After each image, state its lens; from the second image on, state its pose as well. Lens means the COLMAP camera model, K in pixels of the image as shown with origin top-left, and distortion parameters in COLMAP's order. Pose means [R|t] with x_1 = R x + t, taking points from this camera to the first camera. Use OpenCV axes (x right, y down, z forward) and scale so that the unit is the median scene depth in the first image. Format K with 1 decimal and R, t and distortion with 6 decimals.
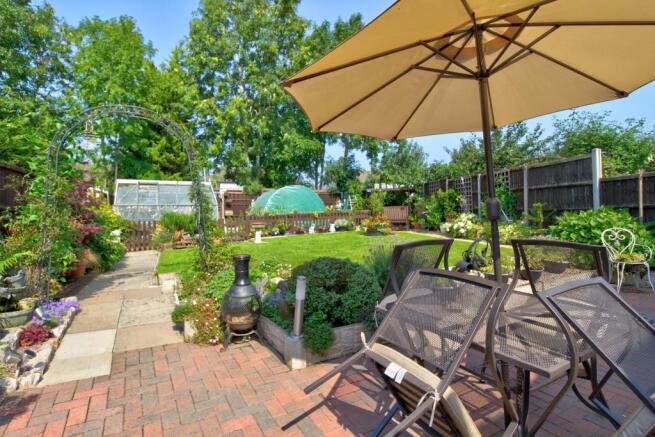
lens RADIAL K [[325.2, 0, 327.5], [0, 325.2, 218.5], [0, 0, 1]] dist [-0.019689, -0.001713]
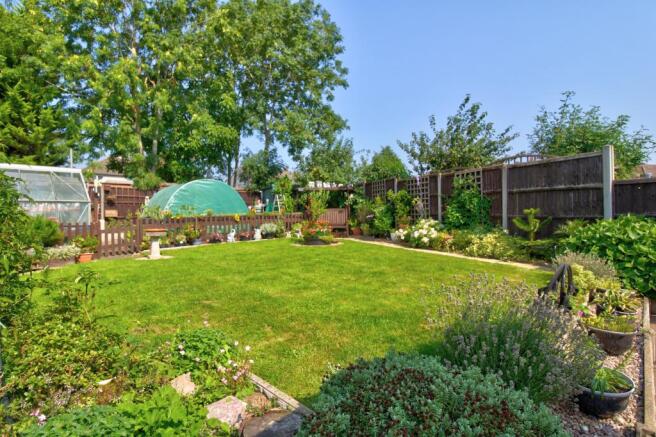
lens RADIAL K [[325.7, 0, 328.0], [0, 325.7, 218.5], [0, 0, 1]] dist [-0.019689, -0.001713]
pose [[0.959129, 0.010722, 0.282765, -0.040397], [-0.009511, 0.999939, -0.005657, -0.006339], [-0.282809, 0.002736, 0.959172, 0.166891]]
